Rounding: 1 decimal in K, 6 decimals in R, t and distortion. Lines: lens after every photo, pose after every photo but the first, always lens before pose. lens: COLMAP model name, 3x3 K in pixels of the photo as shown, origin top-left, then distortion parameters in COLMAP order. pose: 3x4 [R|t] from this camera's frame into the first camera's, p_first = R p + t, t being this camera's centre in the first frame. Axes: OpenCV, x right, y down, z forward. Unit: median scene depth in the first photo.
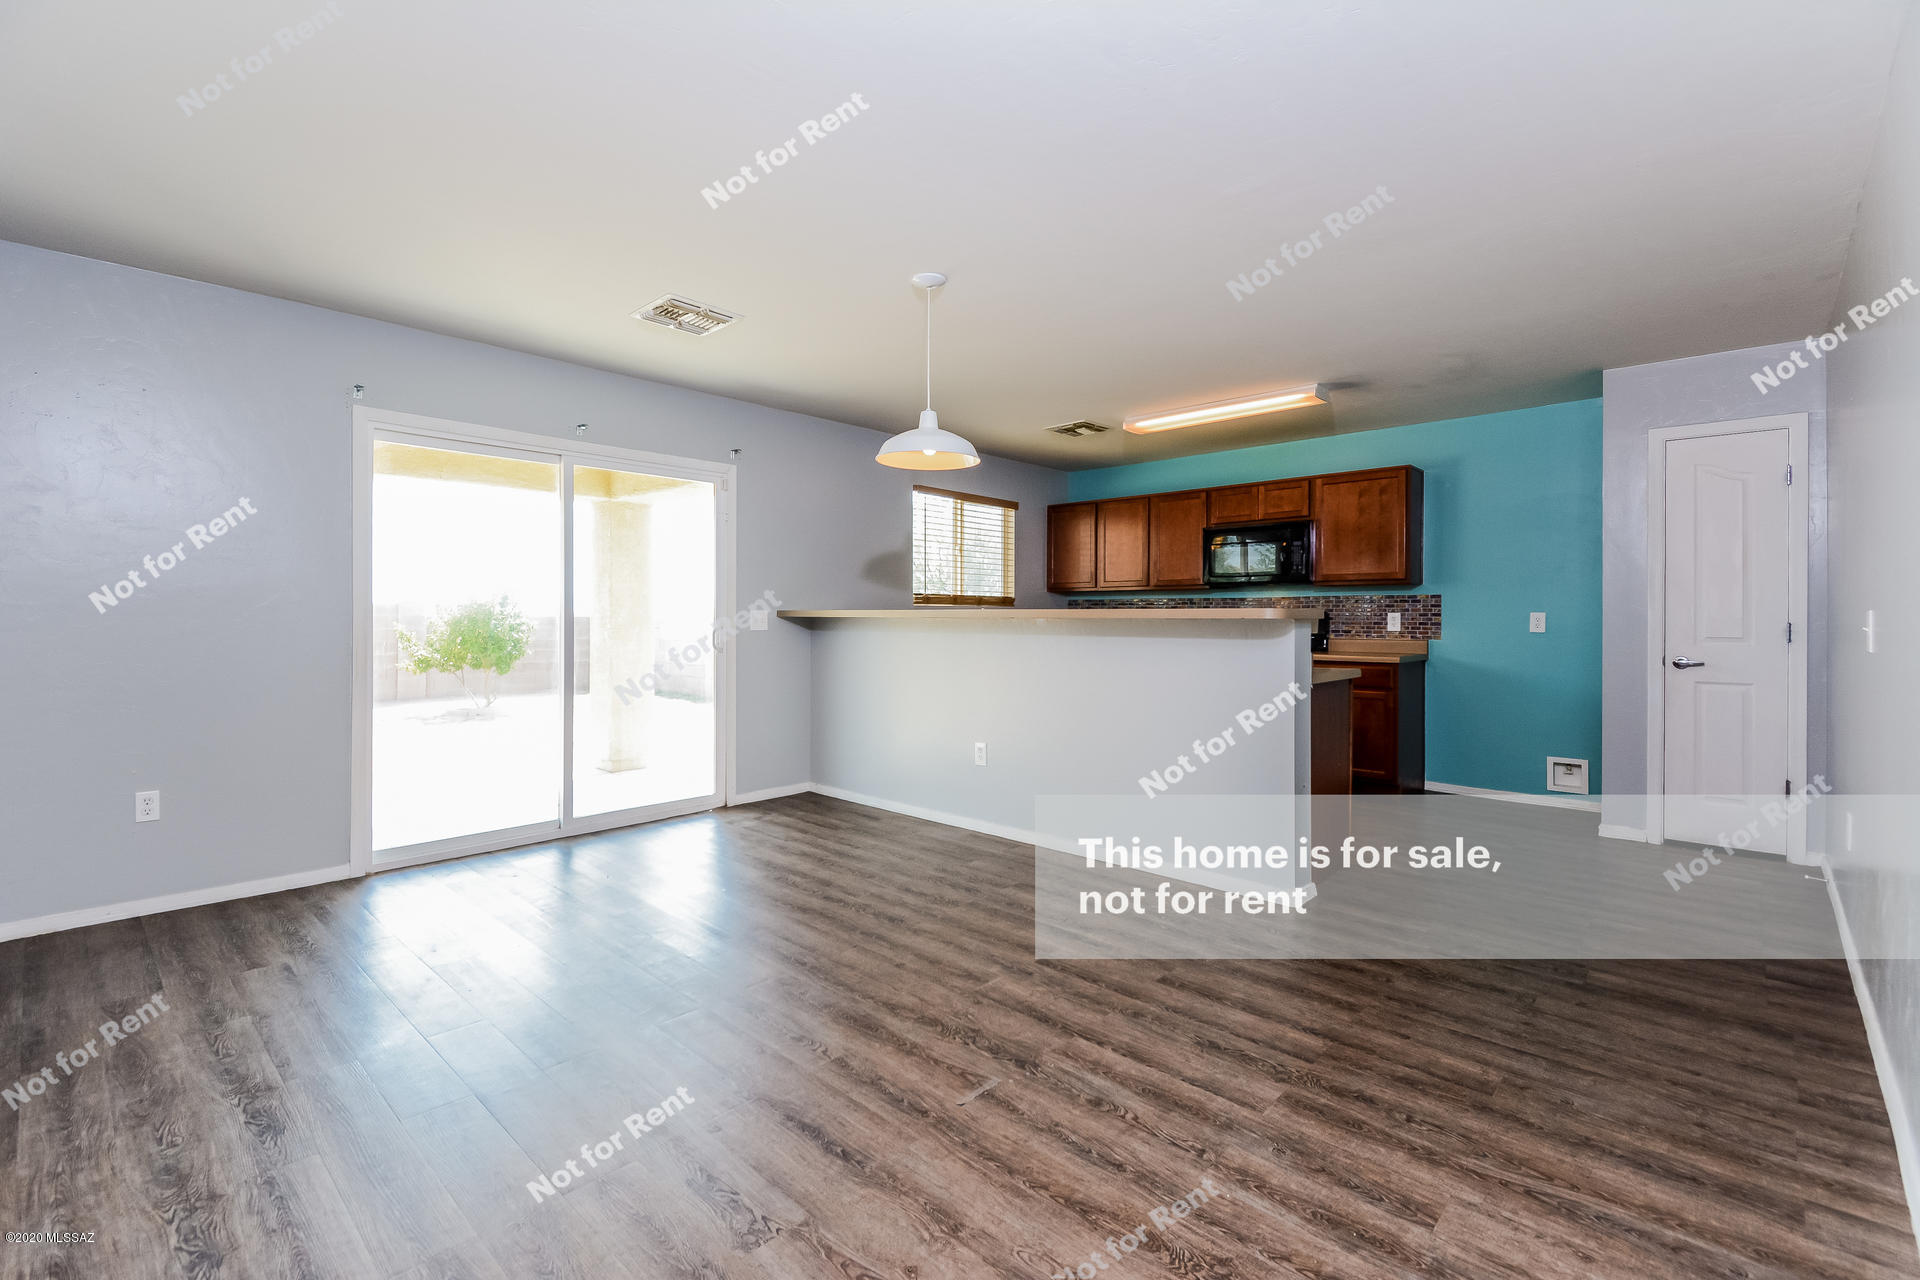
lens RADIAL K [[852.4, 0, 963.4], [0, 852.4, 599.4], [0, 0, 1]] dist [0.036102, -0.023262]
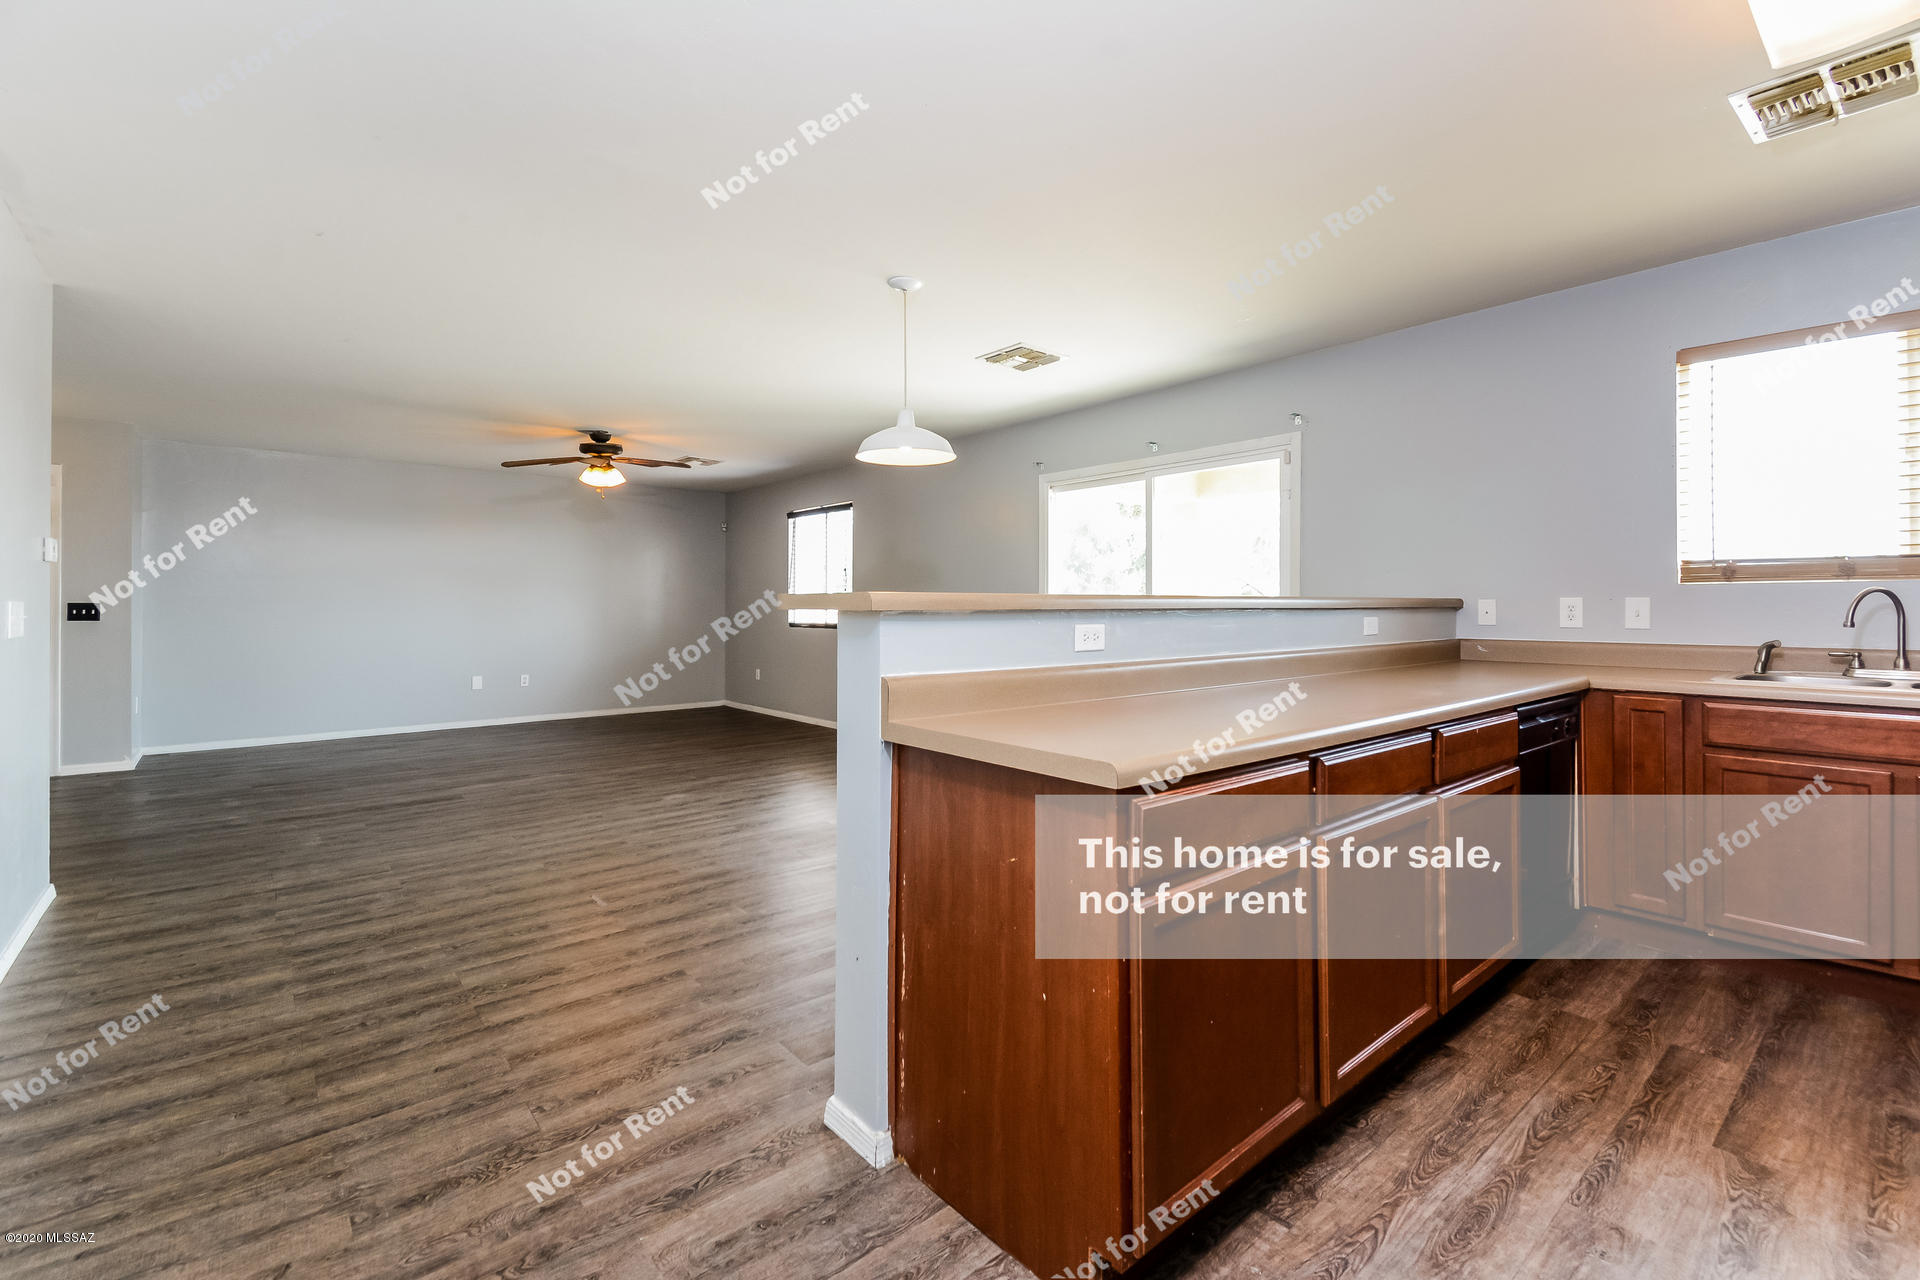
lens RADIAL K [[834.6, 0, 965.8], [0, 834.6, 603.1], [0, 0, 1]] dist [0.032579, -0.016712]
pose [[-0.123205, -0.004854, -0.992369, 1.212511], [0.022131, 0.999726, -0.007638, 0.029604], [0.992135, -0.022903, -0.123063, 1.520209]]
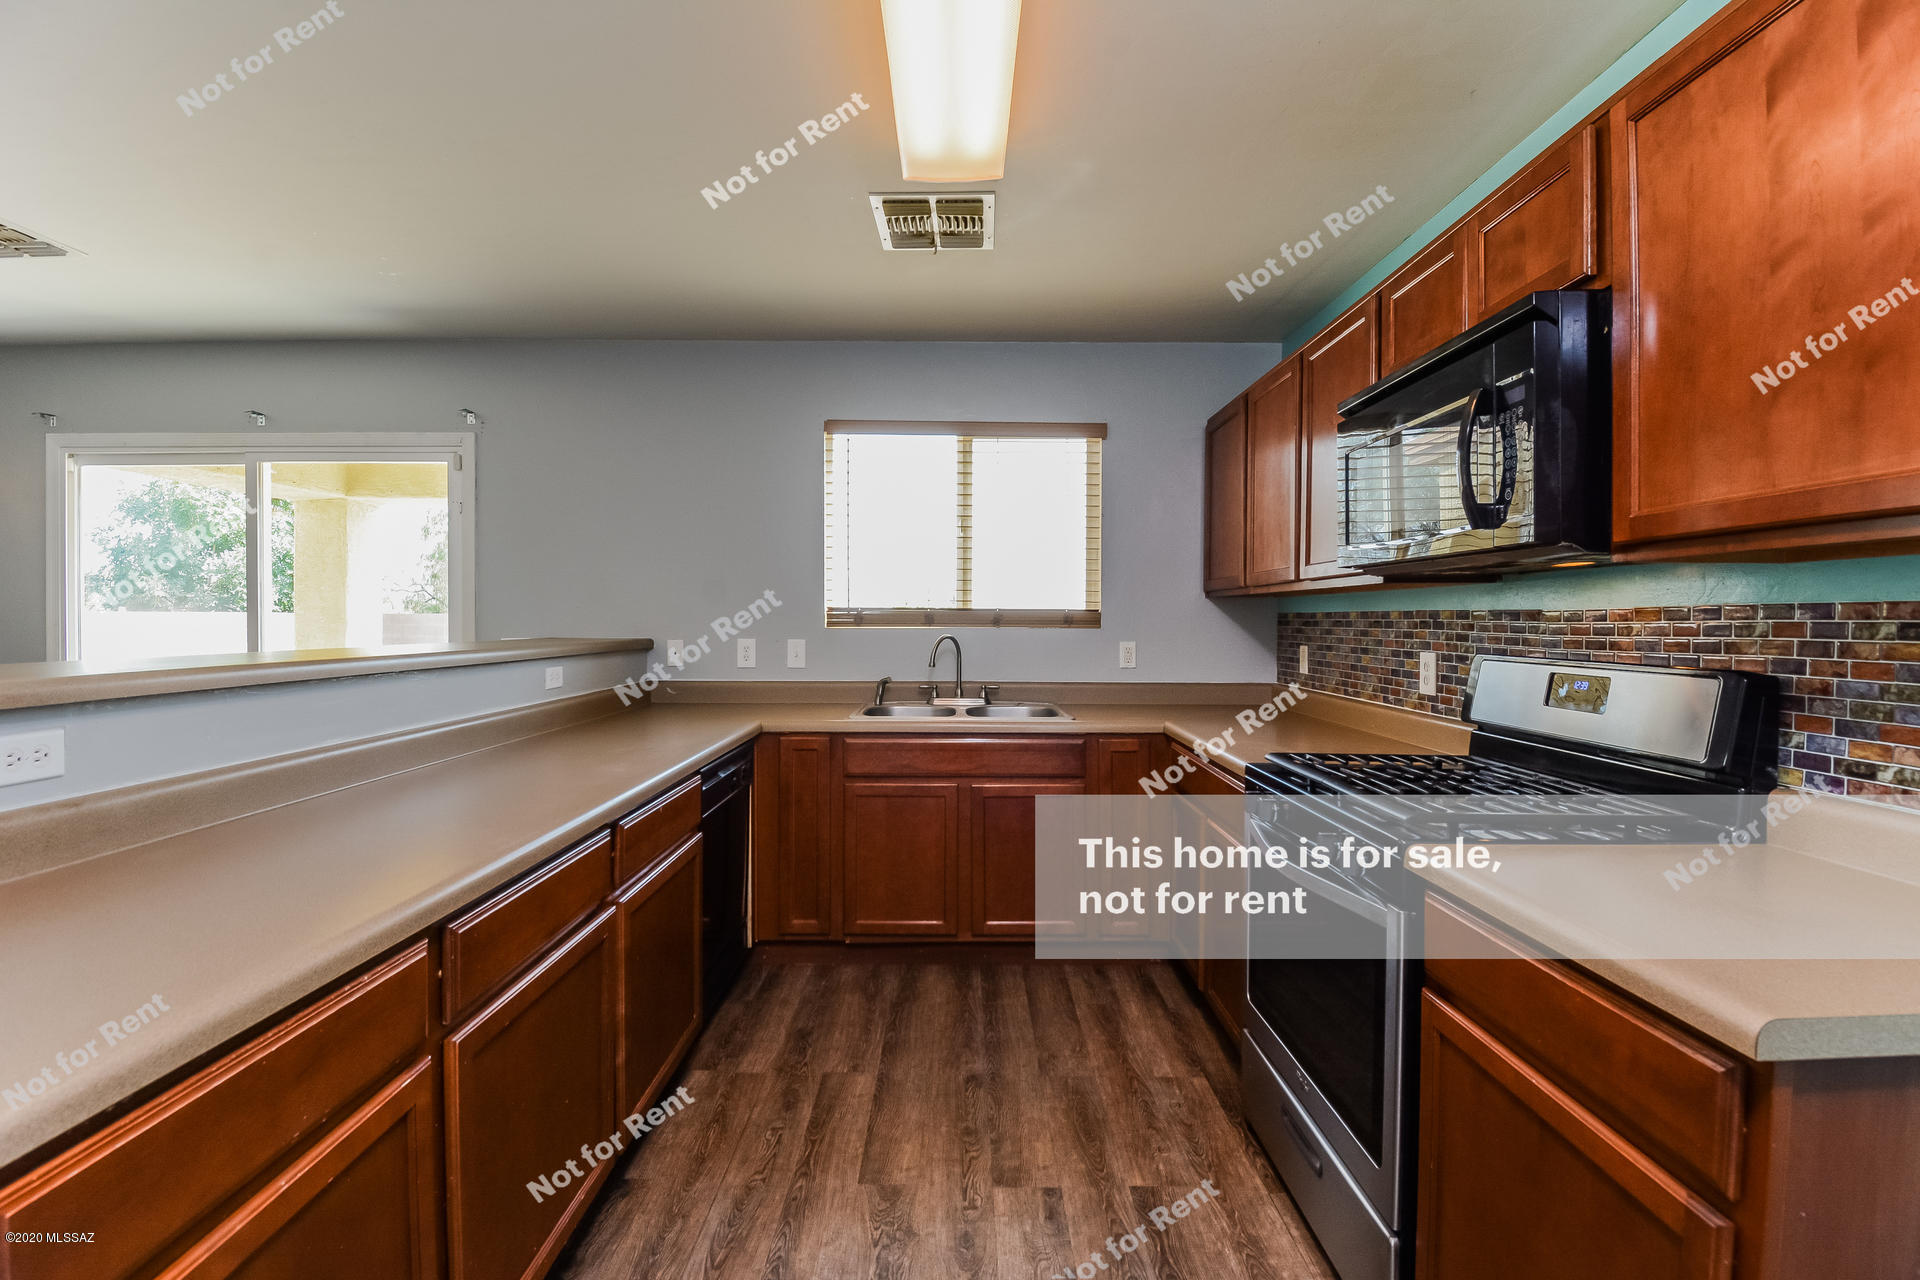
lens RADIAL K [[855.1, 0, 960.9], [0, 855.1, 630.3], [0, 0, 1]] dist [0.015483, -0.024630]
pose [[0.679169, 0.009823, -0.733916, 1.043109], [0.012961, 0.999594, 0.025373, -0.012982], [0.733868, -0.026745, 0.678766, 1.608317]]
